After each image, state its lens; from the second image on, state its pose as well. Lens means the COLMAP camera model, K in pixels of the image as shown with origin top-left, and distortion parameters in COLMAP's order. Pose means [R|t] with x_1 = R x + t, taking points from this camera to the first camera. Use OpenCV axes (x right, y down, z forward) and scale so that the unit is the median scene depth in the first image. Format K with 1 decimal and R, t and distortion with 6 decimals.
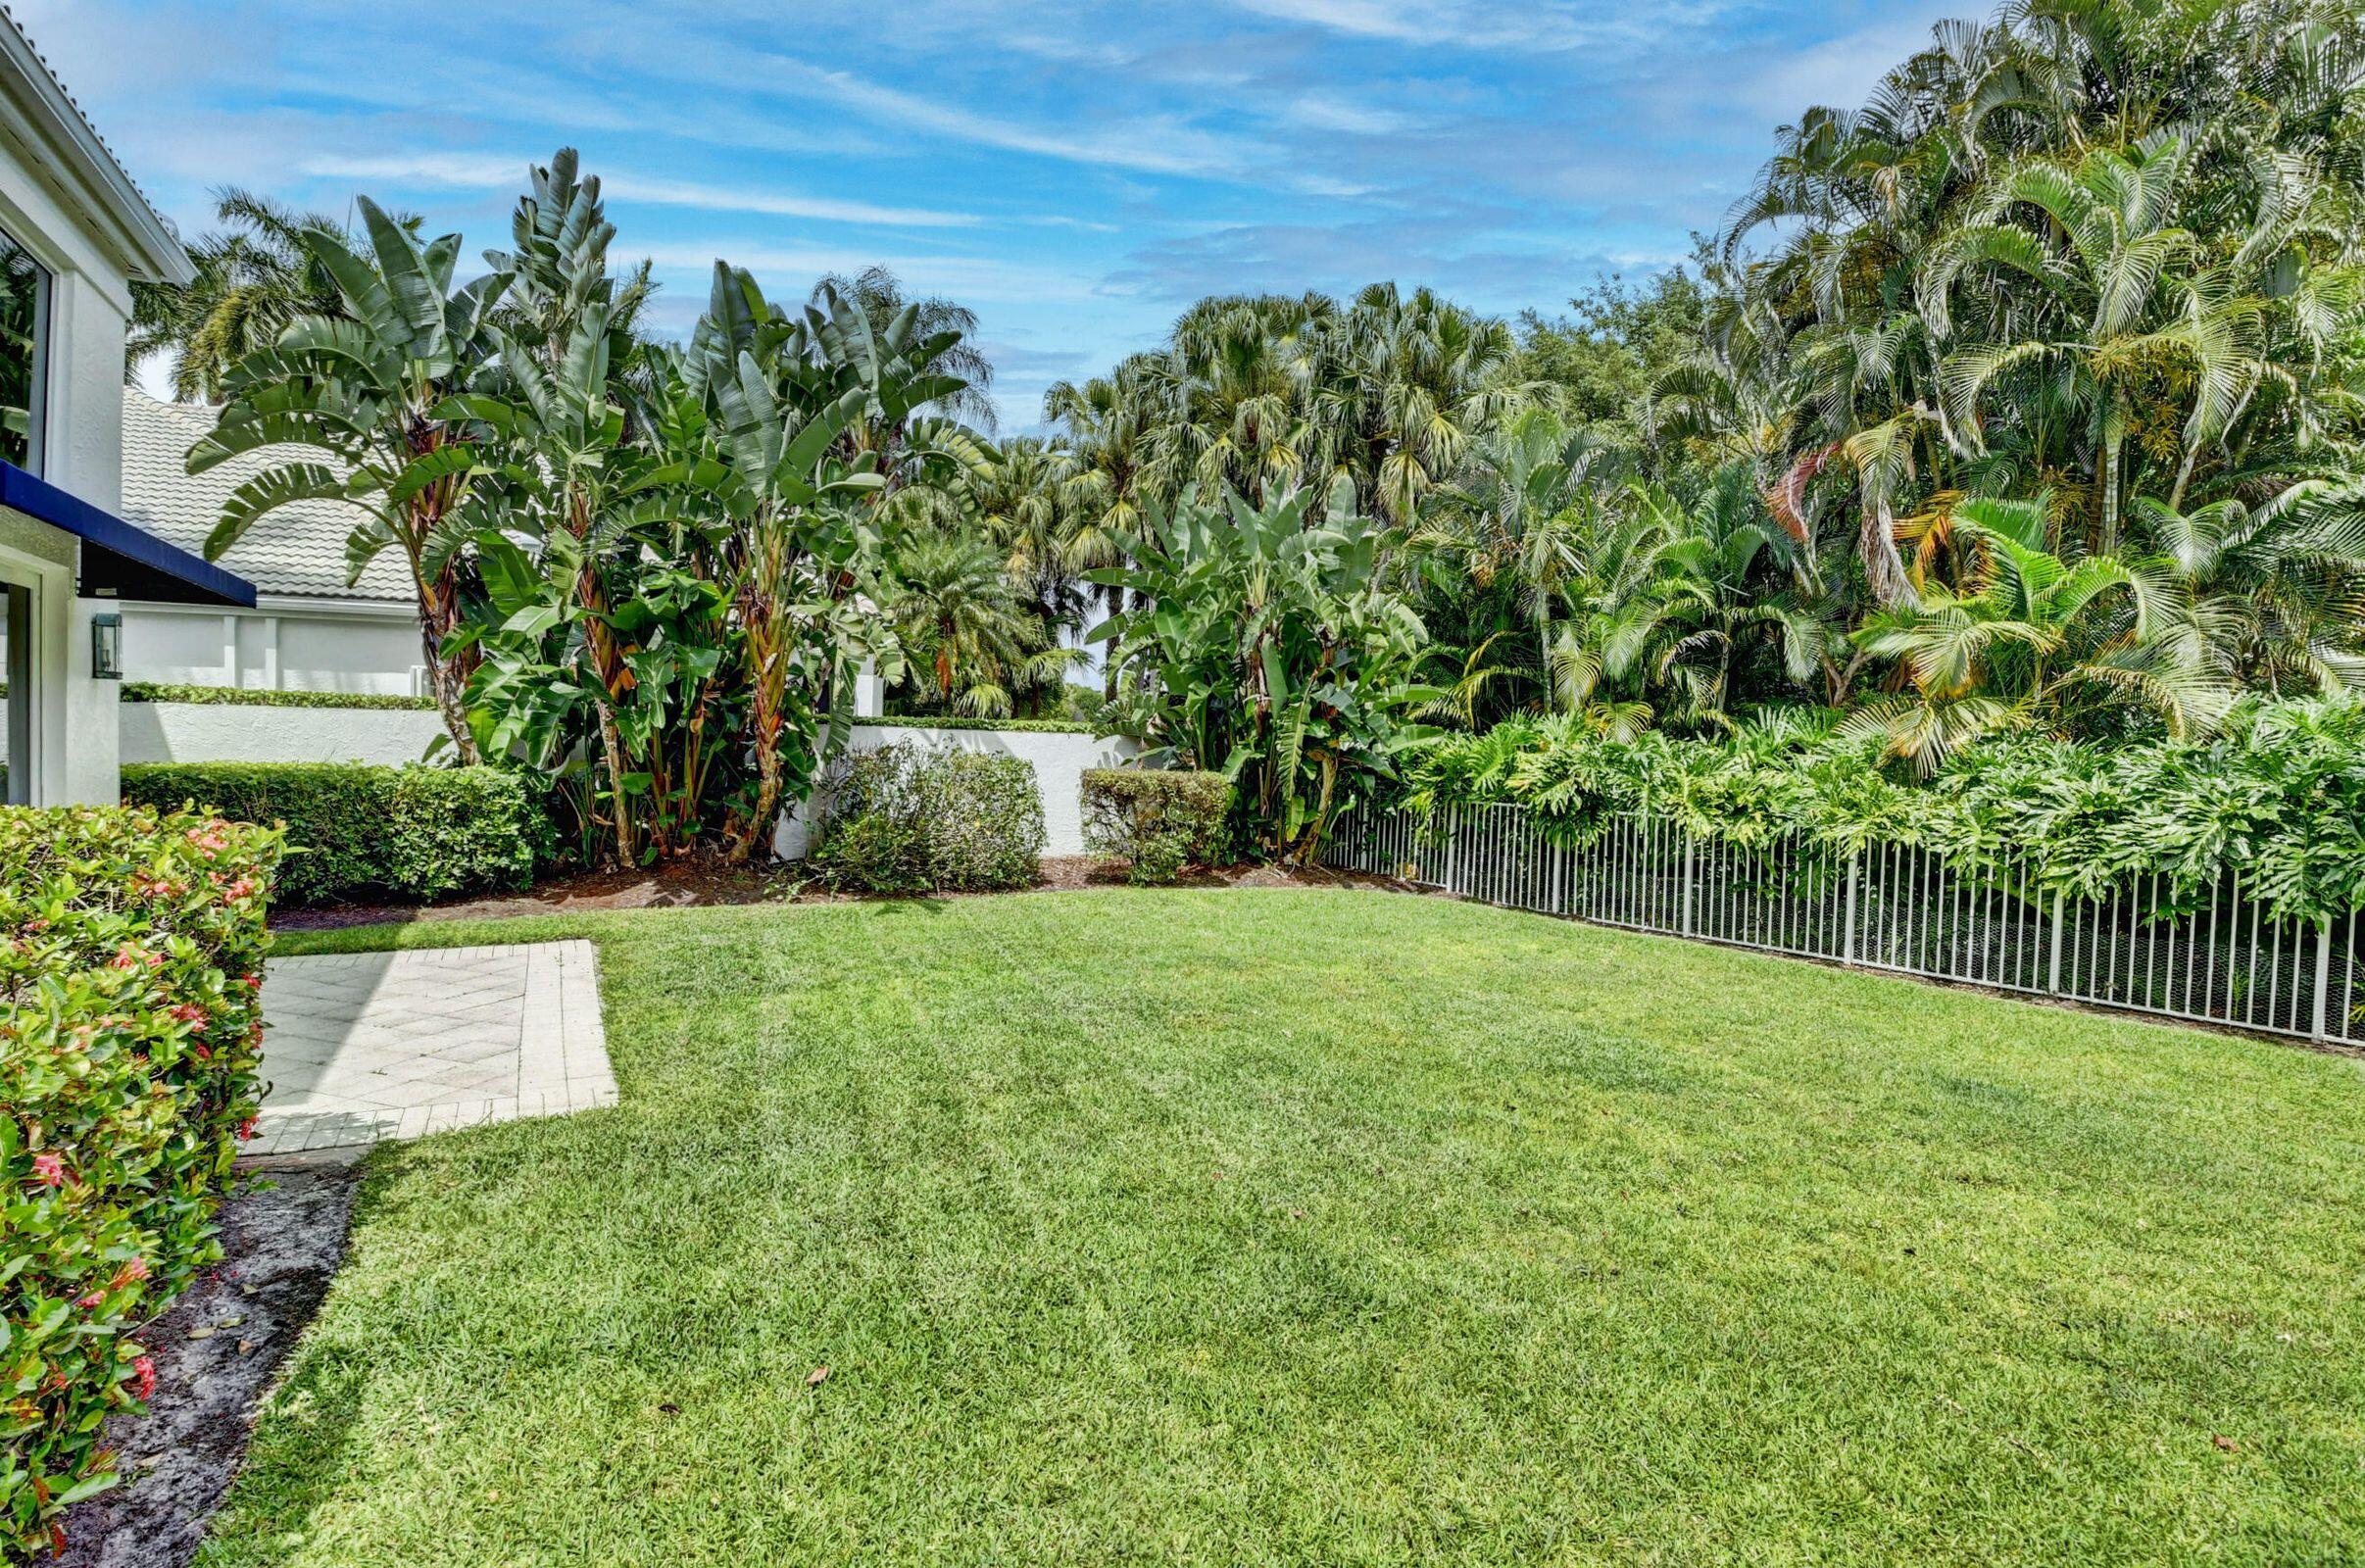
lens RADIAL K [[1056.2, 0, 1182.5], [0, 1056.2, 784.0], [0, 0, 1]] dist [0.000749, -0.016384]
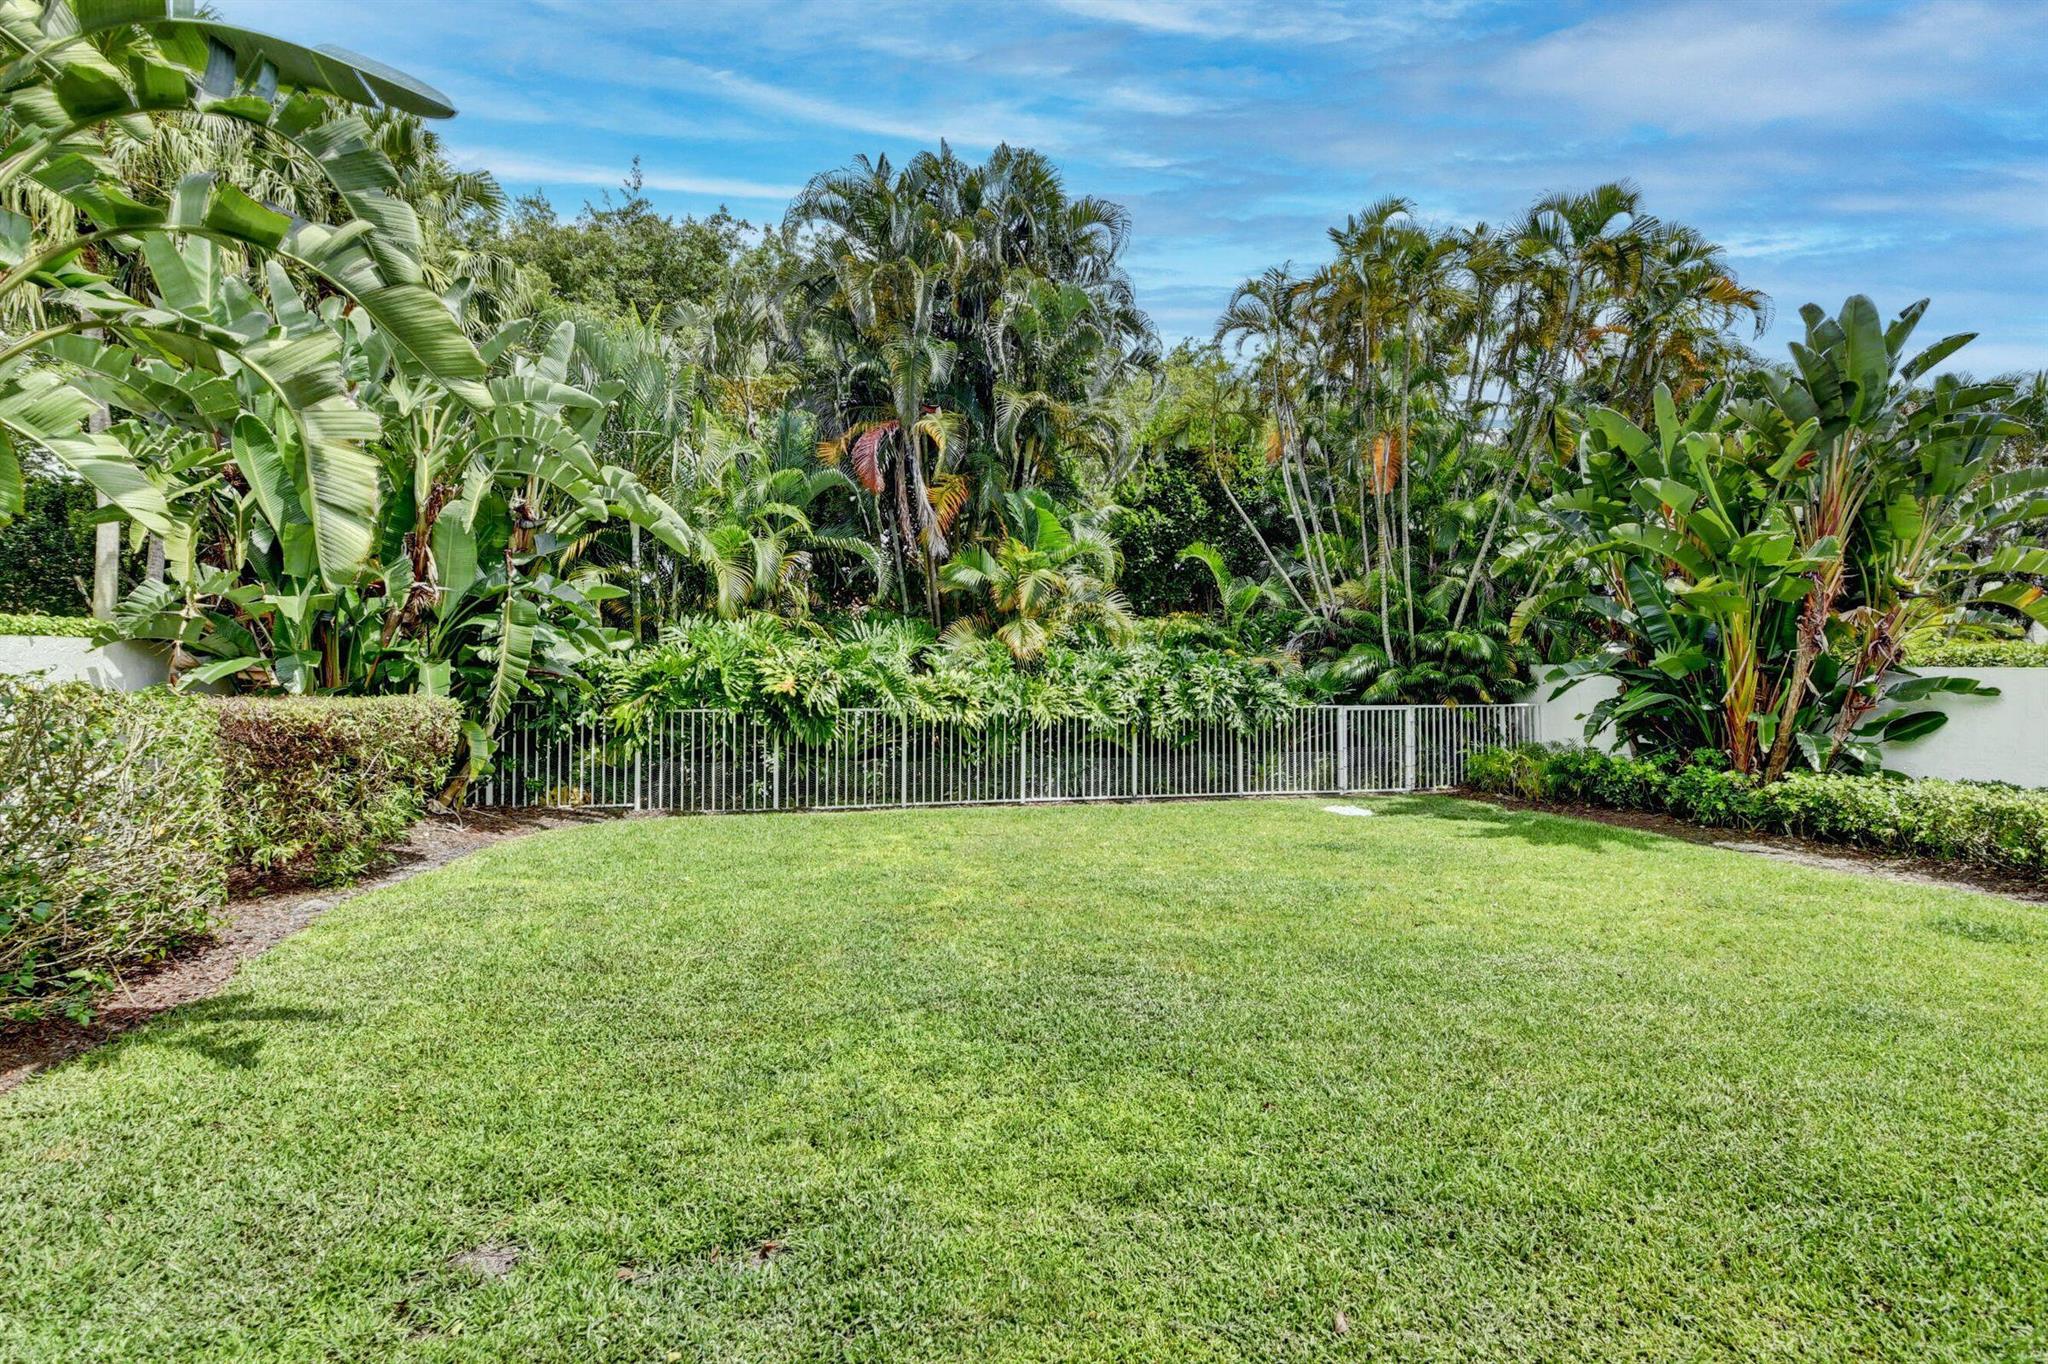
lens RADIAL K [[911.7, 0, 1024.0], [0, 911.7, 682.0], [0, 0, 1]] dist [0.013955, -0.027741]
pose [[0.363087, -0.049543, 0.930437, -0.520556], [0.030860, 0.998677, 0.041135, -0.042972], [-0.931244, 0.013777, 0.364136, 0.575209]]
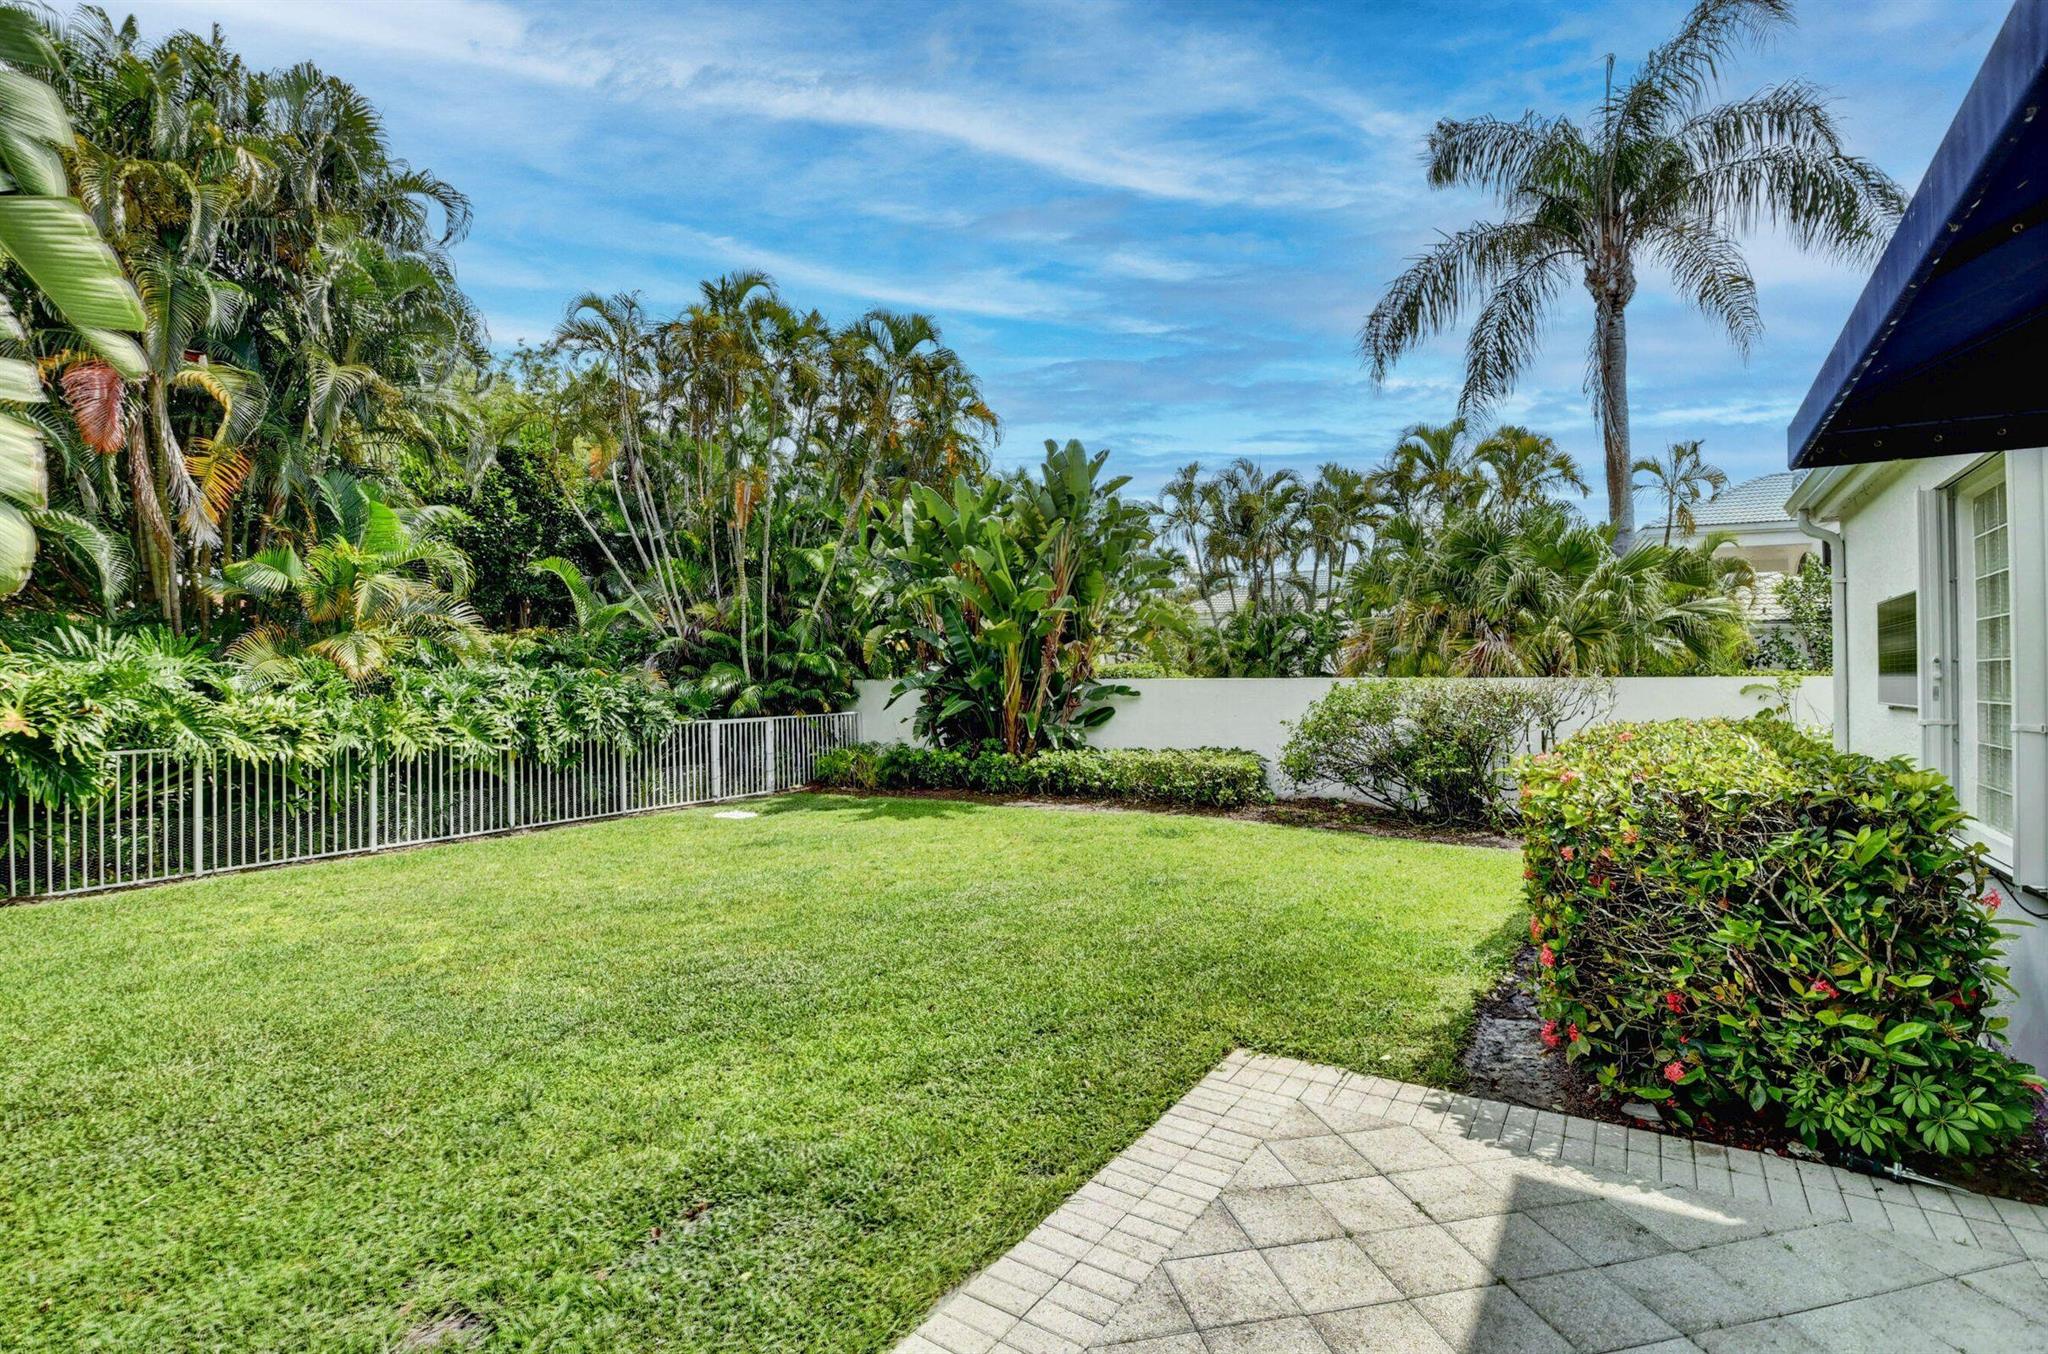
lens RADIAL K [[916.0, 0, 1024.0], [0, 916.0, 677.0], [0, 0, 1]] dist [0.010656, -0.025131]
pose [[-0.409108, -0.029201, 0.912019, -0.632966], [0.017296, 0.999060, 0.039746, -0.056613], [-0.912322, 0.032034, -0.408219, 0.778207]]
